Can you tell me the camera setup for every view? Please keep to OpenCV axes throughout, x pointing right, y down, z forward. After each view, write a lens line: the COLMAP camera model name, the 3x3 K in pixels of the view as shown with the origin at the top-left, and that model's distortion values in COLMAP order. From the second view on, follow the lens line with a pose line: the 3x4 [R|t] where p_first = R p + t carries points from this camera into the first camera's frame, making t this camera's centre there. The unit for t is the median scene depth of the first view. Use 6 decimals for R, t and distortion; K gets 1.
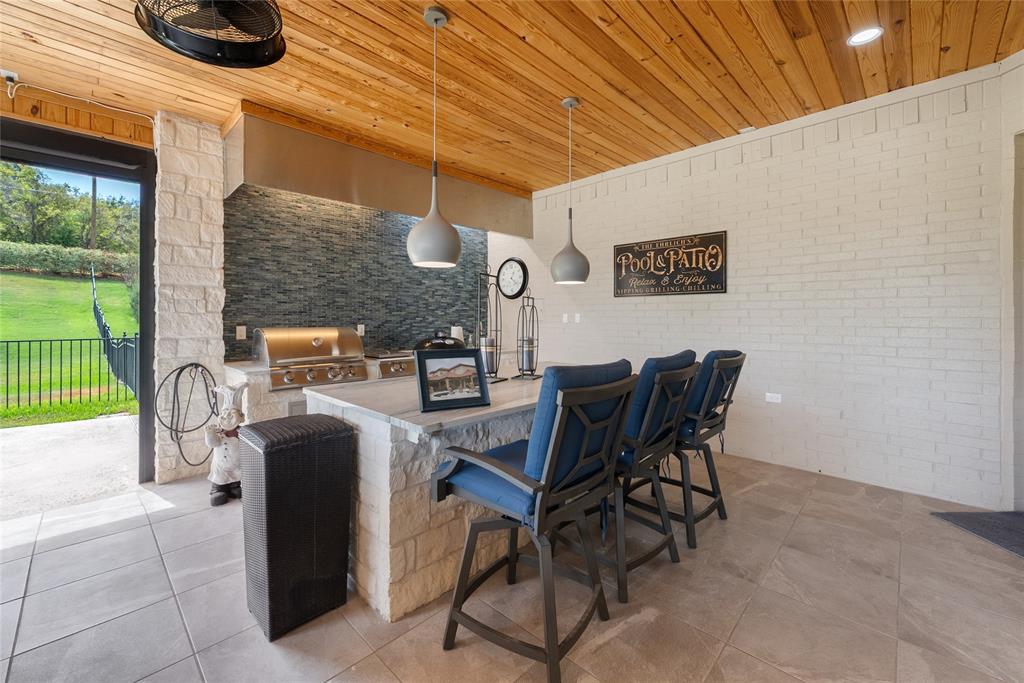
lens RADIAL K [[420.1, 0, 513.9], [0, 420.1, 317.0], [0, 0, 1]] dist [0.000626, 0.000021]
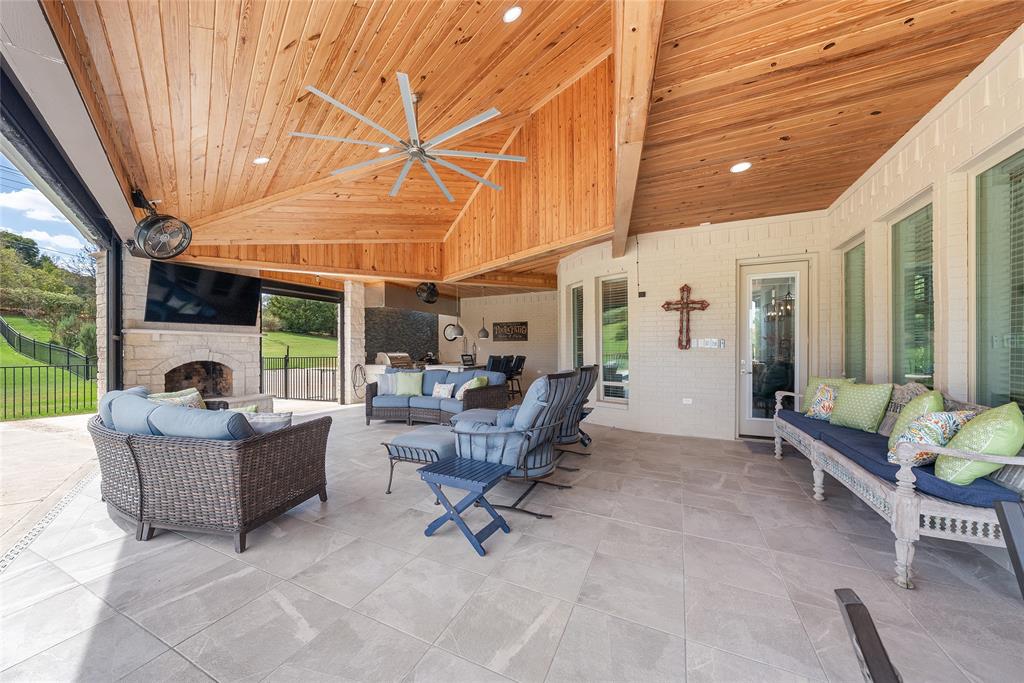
lens RADIAL K [[353.1, 0, 510.3], [0, 353.1, 347.8], [0, 0, 1]] dist [0.000011, 0.000000]
pose [[0.946425, -0.001964, 0.322917, -0.473940], [0.002913, 0.999993, -0.002454, 0.001960], [-0.322909, 0.003264, 0.946424, -1.462361]]
